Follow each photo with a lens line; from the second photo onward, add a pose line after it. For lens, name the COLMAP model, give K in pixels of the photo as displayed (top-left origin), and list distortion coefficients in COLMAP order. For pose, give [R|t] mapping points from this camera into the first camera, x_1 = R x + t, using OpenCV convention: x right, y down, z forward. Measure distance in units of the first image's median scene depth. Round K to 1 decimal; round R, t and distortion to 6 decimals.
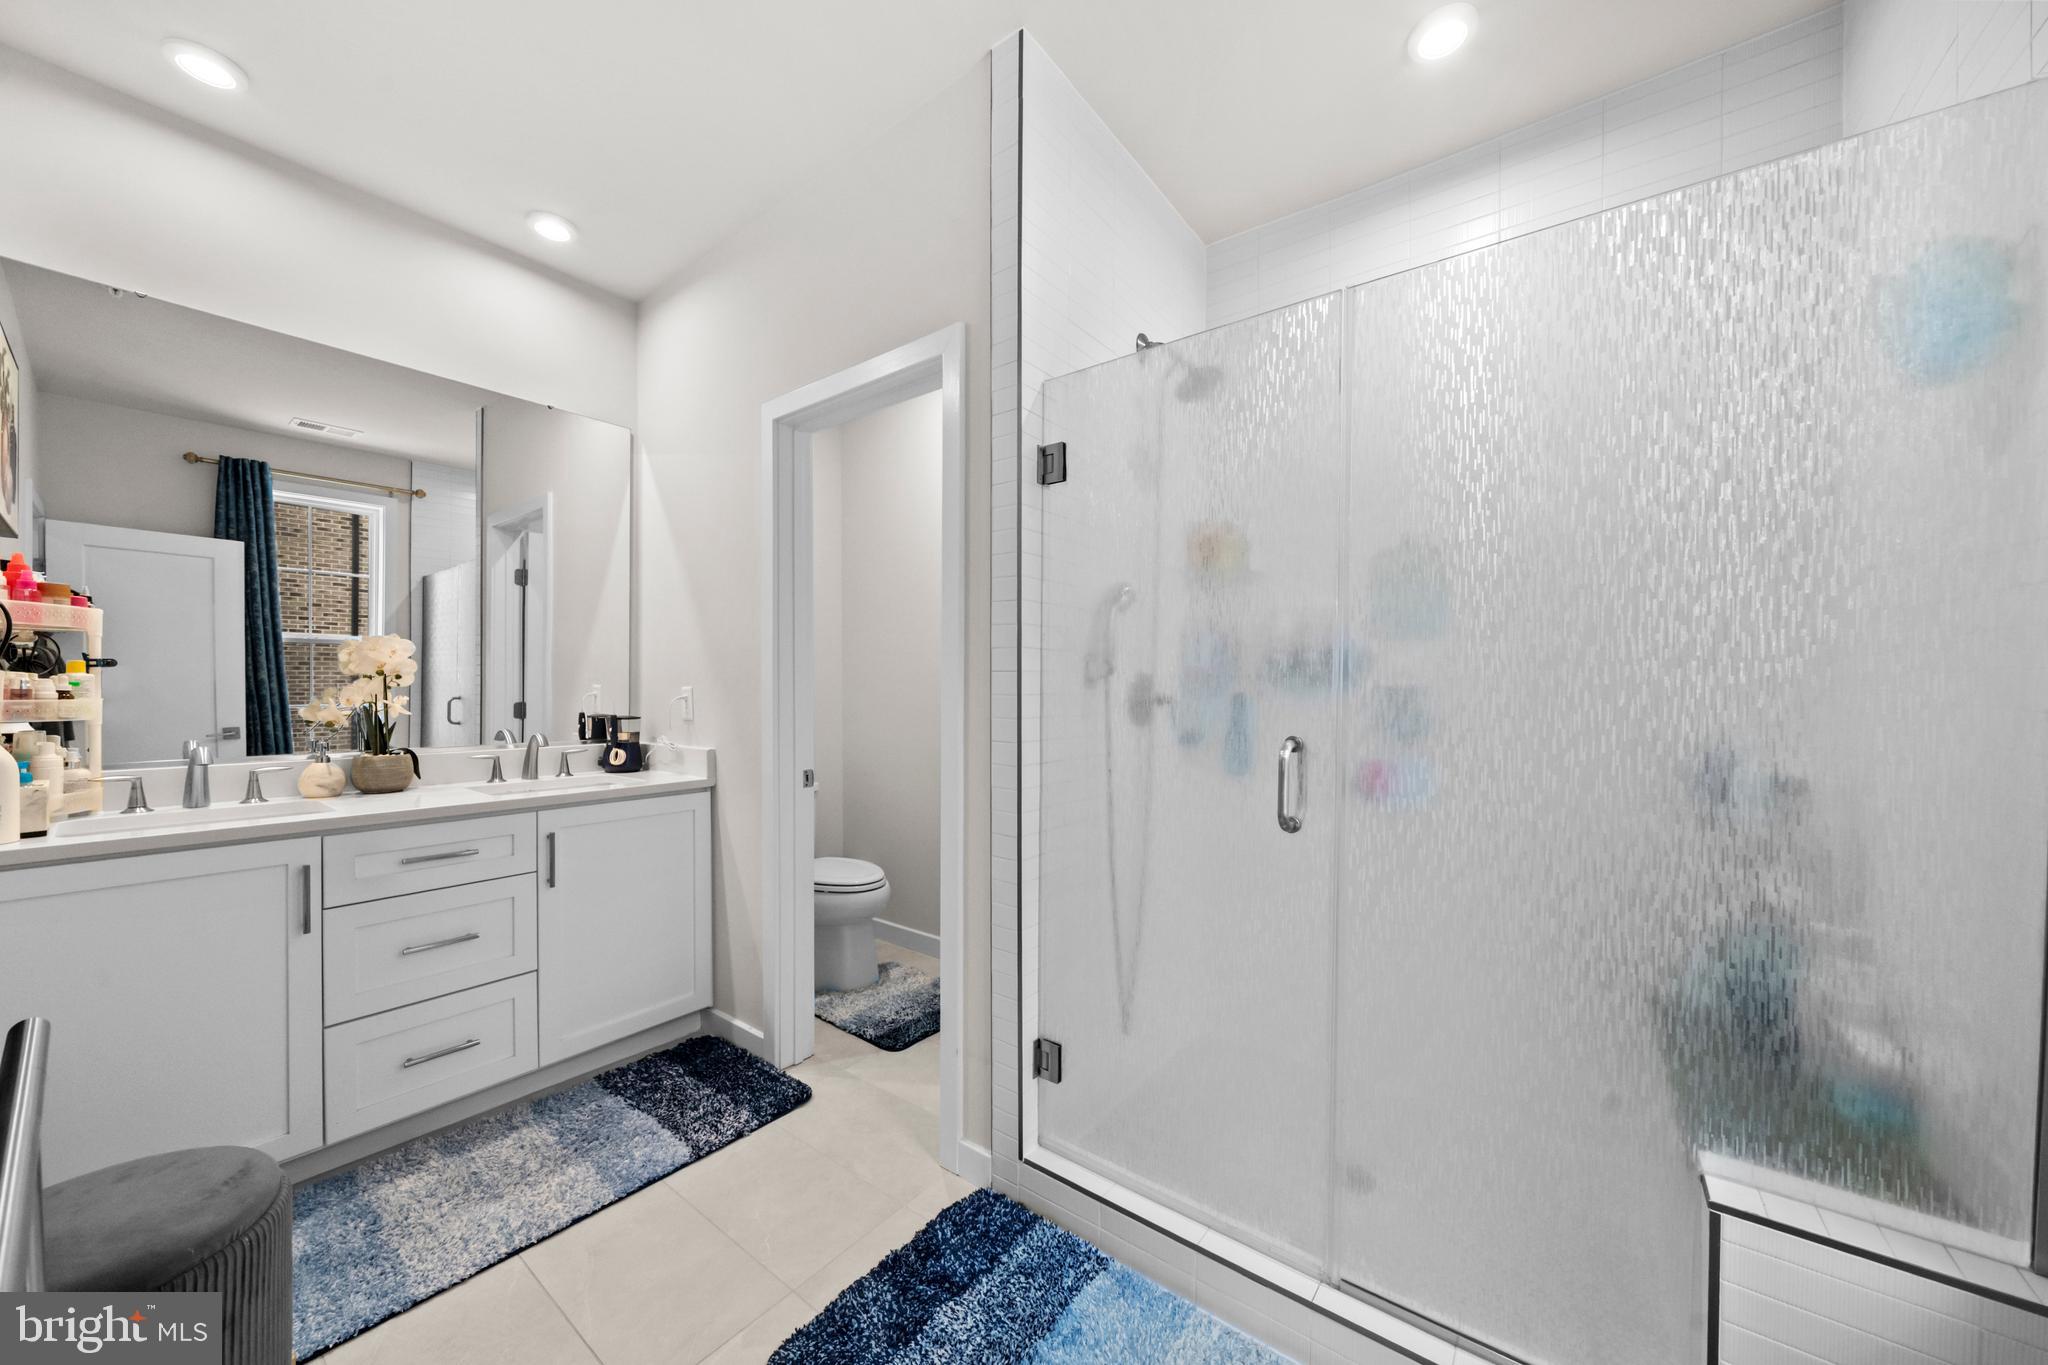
lens RADIAL K [[728.0, 0, 1033.8], [0, 728.0, 674.6], [0, 0, 1]] dist [0.000566, 0.000052]
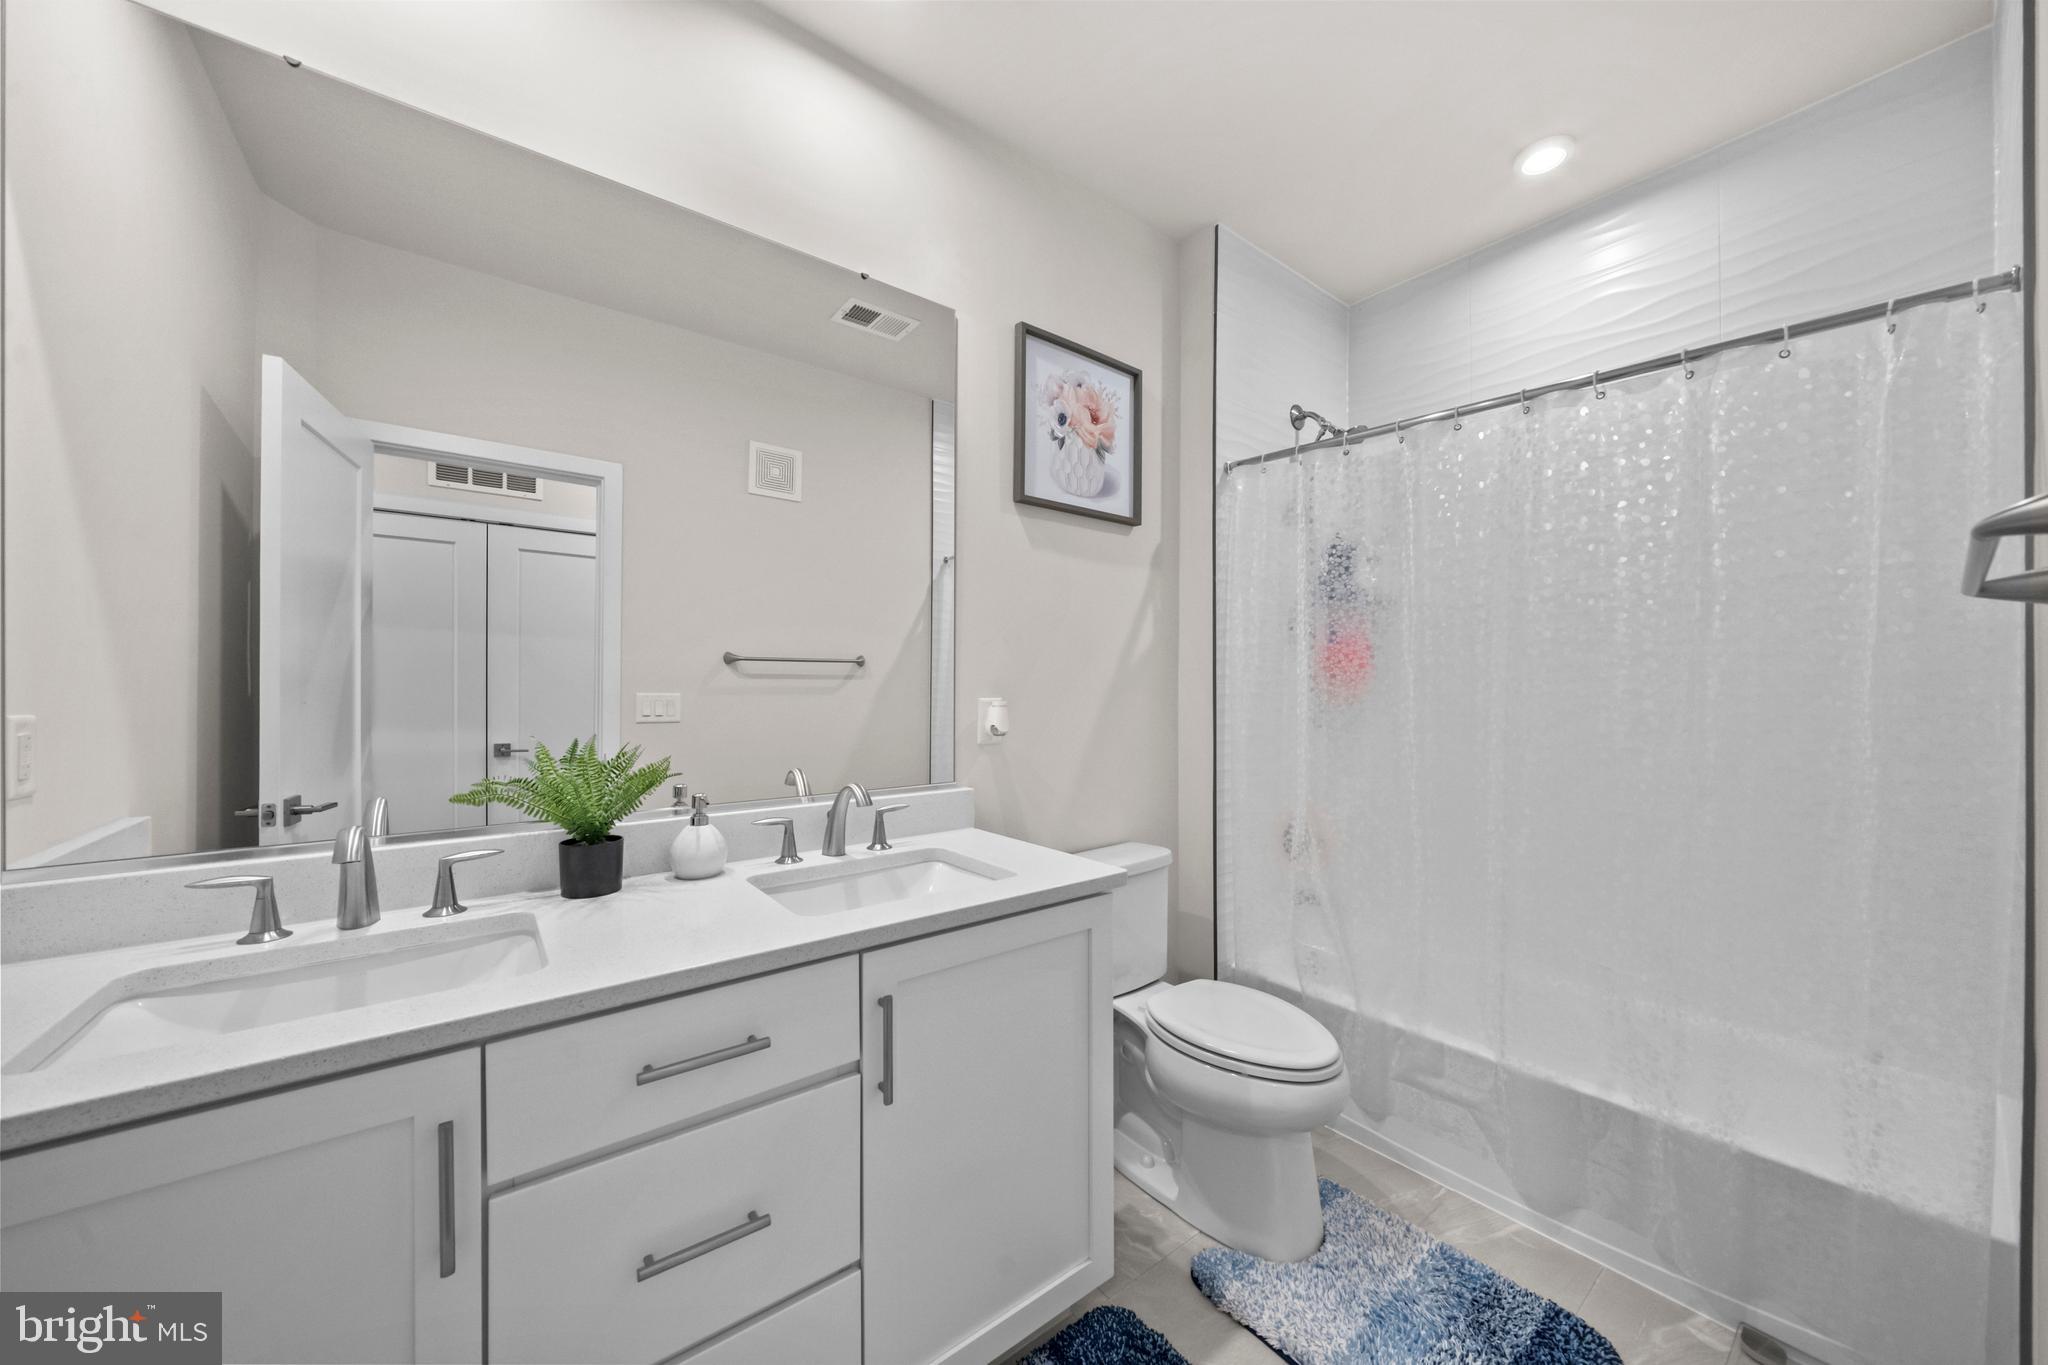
lens RADIAL K [[728.0, 0, 1024.9], [0, 728.0, 695.5], [0, 0, 1]] dist [0.000566, 0.000052]
pose [[0.953953, -0.003111, -0.299939, -0.447608], [0.001041, 0.999975, -0.007061, 0.004014], [0.299953, 0.006423, 0.953932, 0.577261]]
